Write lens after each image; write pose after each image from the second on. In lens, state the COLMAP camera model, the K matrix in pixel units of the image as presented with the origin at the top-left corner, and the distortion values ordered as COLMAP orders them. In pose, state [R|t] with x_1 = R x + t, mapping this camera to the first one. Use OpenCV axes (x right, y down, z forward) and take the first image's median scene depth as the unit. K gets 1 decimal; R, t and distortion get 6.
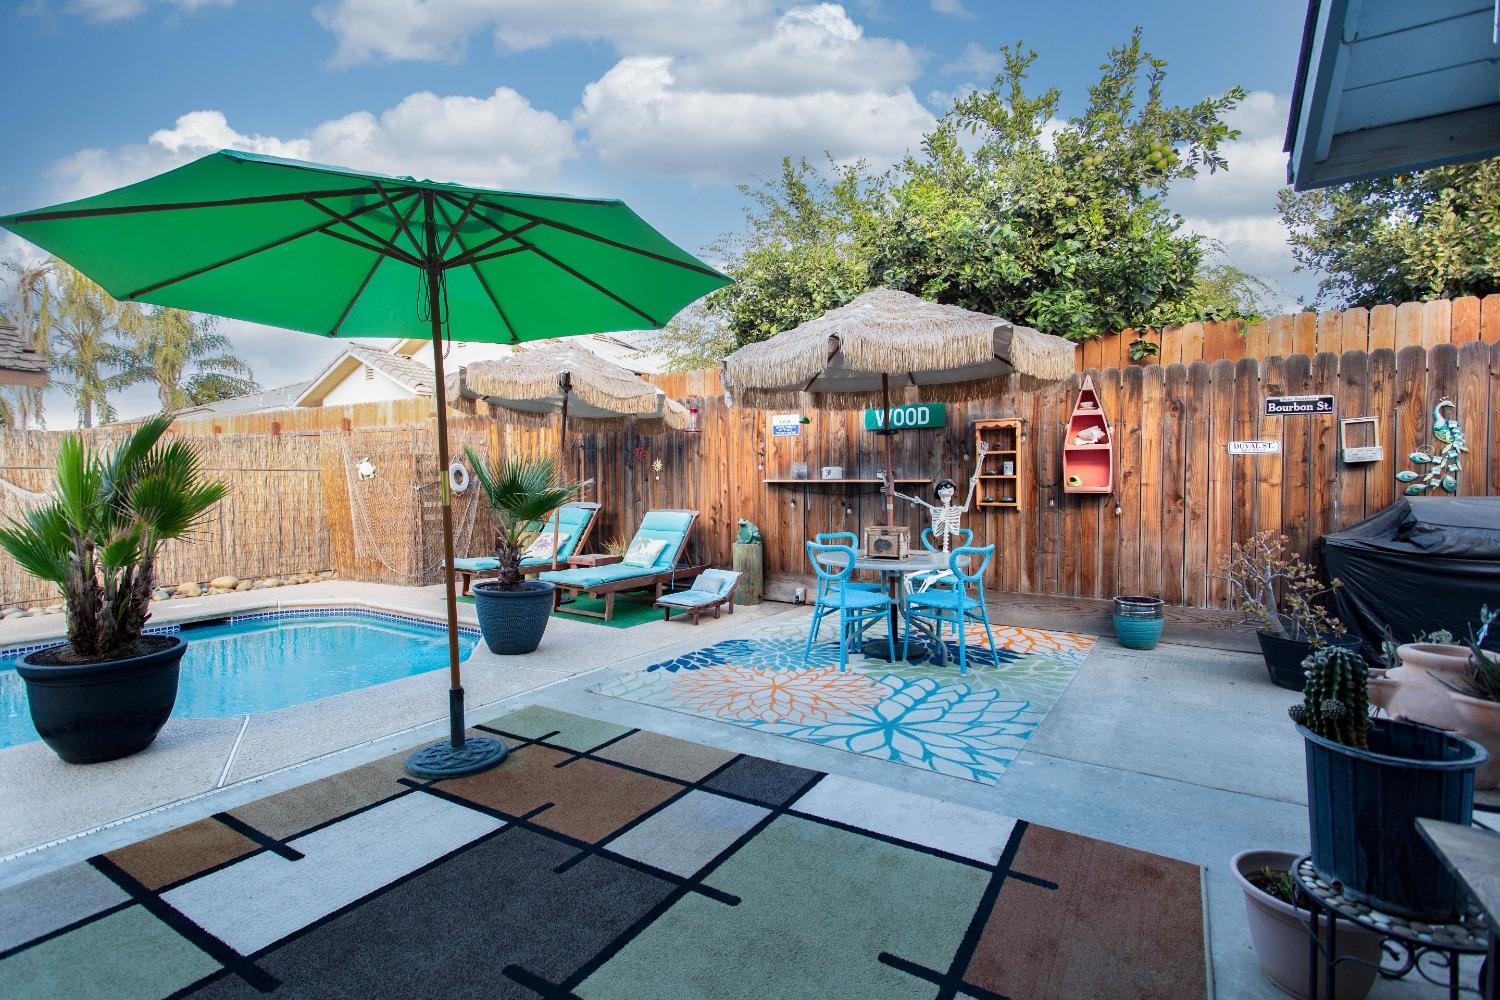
lens RADIAL K [[715.5, 0, 750.0], [0, 715.5, 500.0], [0, 0, 1]] dist [0.001327, 0.000183]
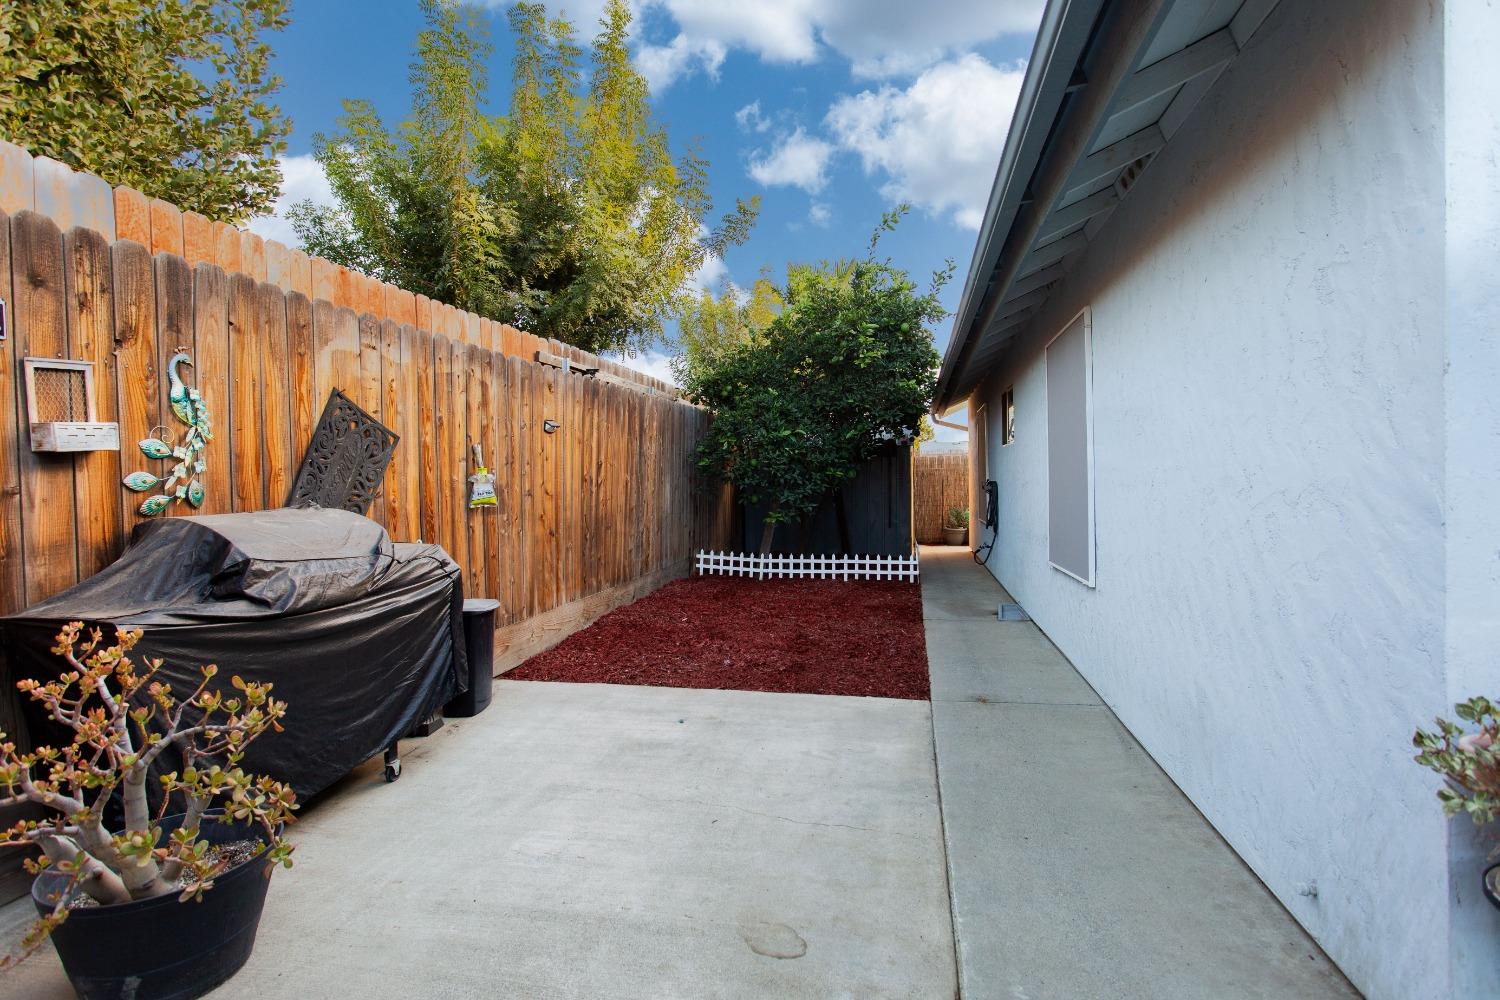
lens RADIAL K [[715.5, 0, 750.0], [0, 715.5, 500.0], [0, 0, 1]] dist [0.001327, 0.000183]
pose [[-0.323839, -0.023779, 0.945813, 0.254600], [0.046529, 0.998074, 0.041024, -0.019916], [-0.944967, 0.057293, -0.322109, 0.745622]]
